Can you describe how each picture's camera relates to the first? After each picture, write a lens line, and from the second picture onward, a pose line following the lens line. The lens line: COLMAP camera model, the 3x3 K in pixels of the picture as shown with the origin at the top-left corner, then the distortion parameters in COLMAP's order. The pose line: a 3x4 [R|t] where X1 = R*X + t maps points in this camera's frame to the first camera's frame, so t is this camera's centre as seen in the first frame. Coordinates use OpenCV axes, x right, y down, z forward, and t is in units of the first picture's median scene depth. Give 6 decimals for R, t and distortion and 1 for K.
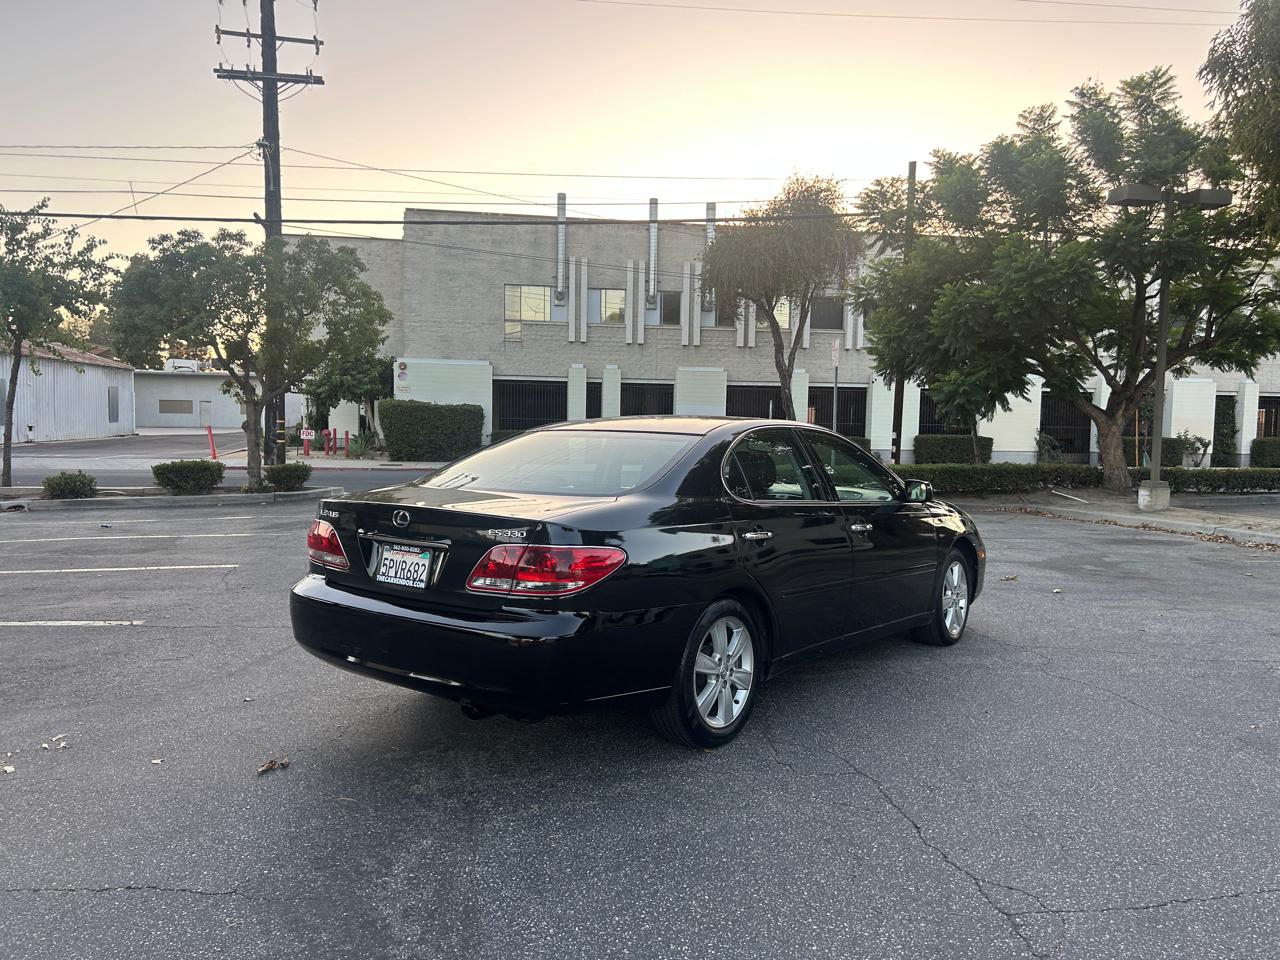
lens RADIAL K [[957.7, 0, 636.1], [0, 957.7, 484.6], [0, 0, 1]] dist [0.050213, -0.063338]
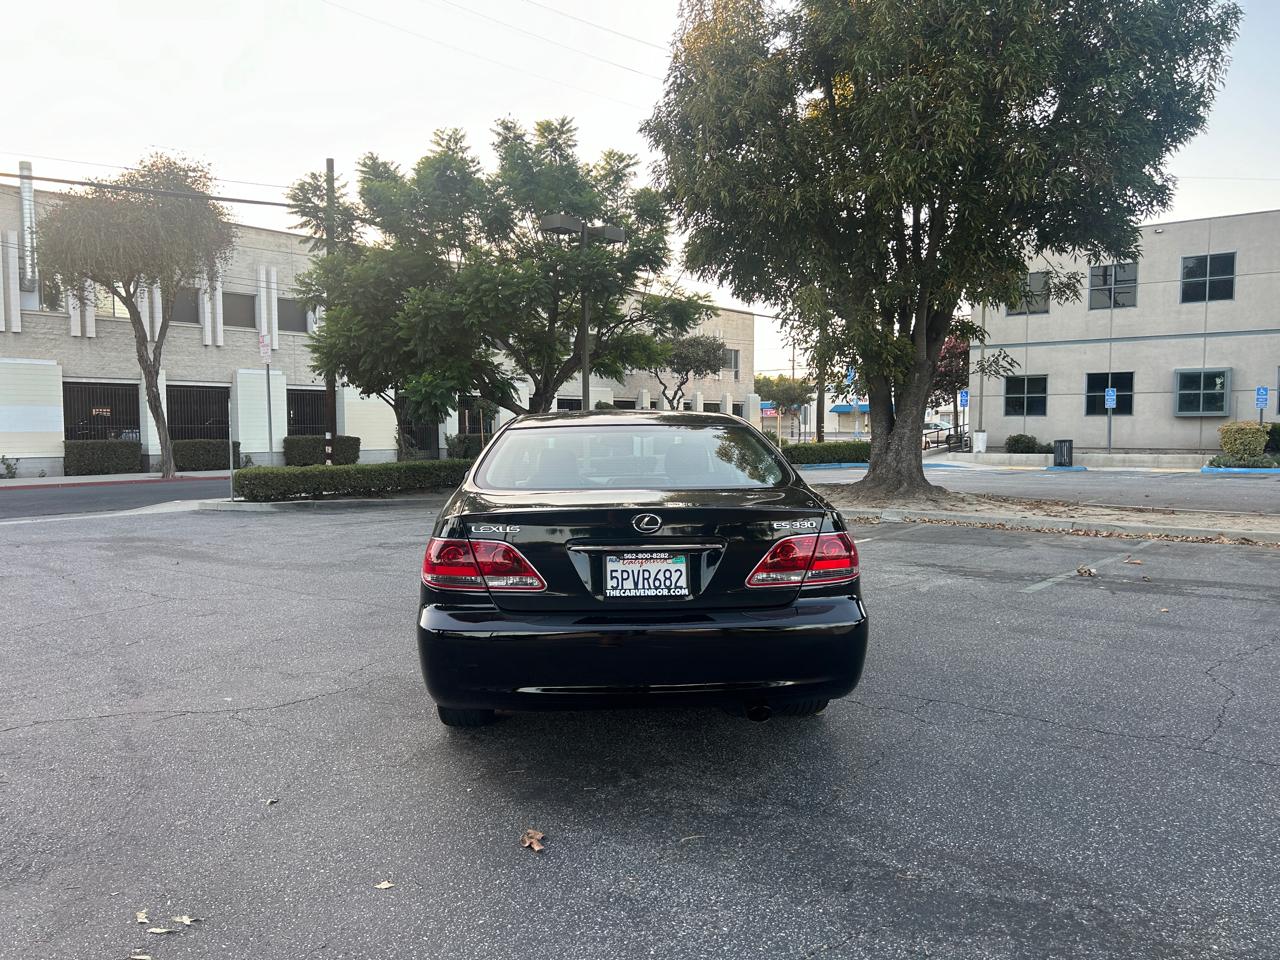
lens RADIAL K [[957.4, 0, 639.4], [0, 957.4, 488.4], [0, 0, 1]] dist [0.029914, -0.033581]
pose [[0.747725, -0.059151, 0.661369, -0.095699], [0.057668, 0.998046, 0.024065, -0.002049], [-0.661500, 0.020146, 0.749675, 0.038432]]
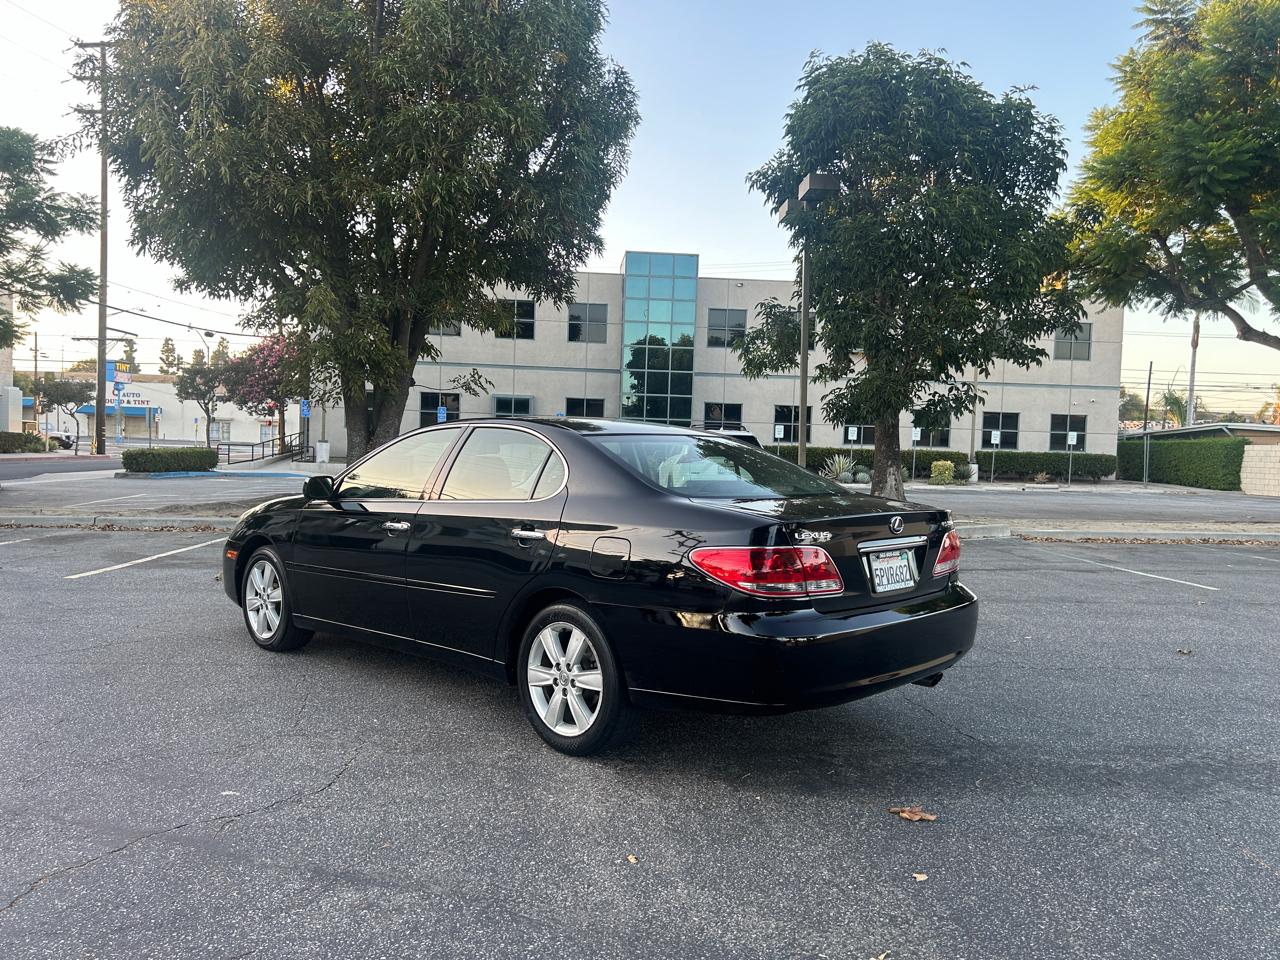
lens RADIAL K [[957.4, 0, 639.4], [0, 957.4, 488.4], [0, 0, 1]] dist [0.029914, -0.033581]
pose [[0.096406, -0.052667, 0.993948, -0.147947], [0.033696, 0.998199, 0.049624, -0.007424], [-0.994772, 0.028708, 0.098007, 0.134095]]
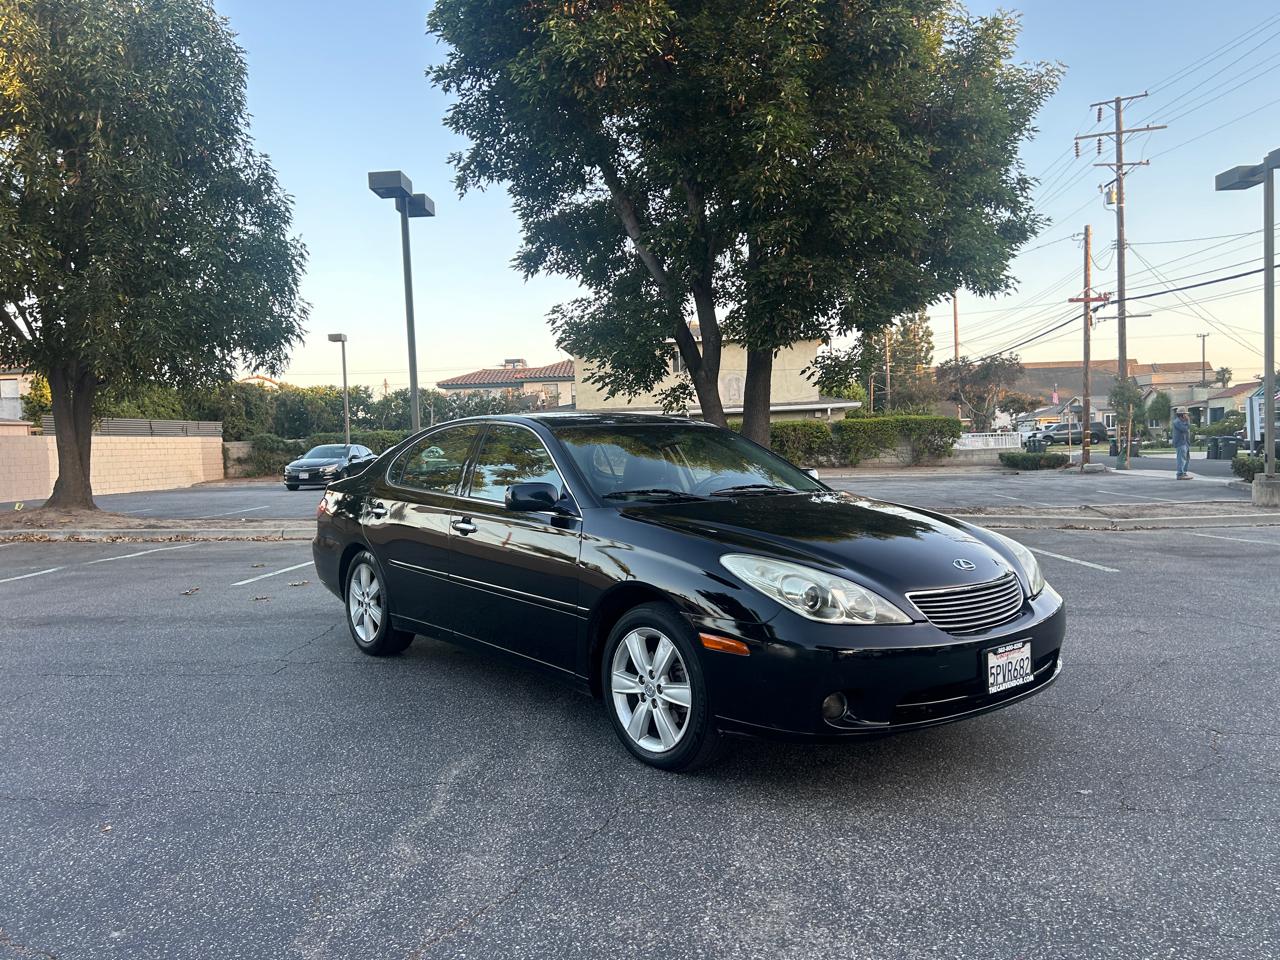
lens RADIAL K [[953.8, 0, 640.0], [0, 953.8, 480.0], [0, 0, 1]] dist [0.005027, -0.001451]
pose [[-0.217109, 0.026851, -0.975778, 0.172271], [-0.037606, 0.998649, 0.035848, -0.006217], [0.975423, 0.044478, -0.215806, 0.213071]]
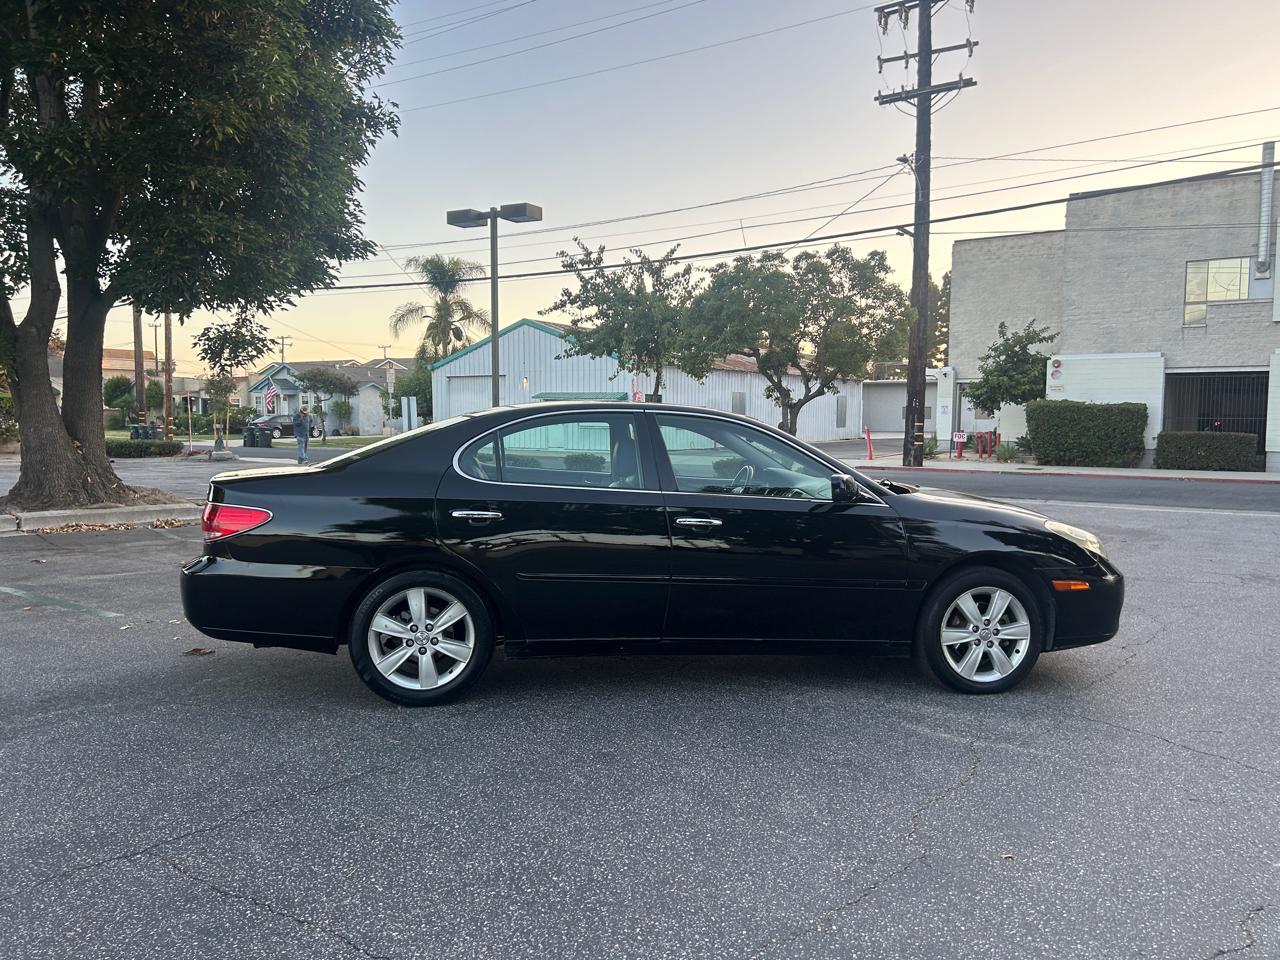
lens RADIAL K [[957.4, 0, 639.4], [0, 957.4, 488.4], [0, 0, 1]] dist [0.029914, -0.033581]
pose [[0.712338, 0.039630, -0.700716, 0.127234], [-0.040890, 0.999052, 0.014935, 0.000204], [0.700644, 0.018013, 0.713284, 0.051233]]
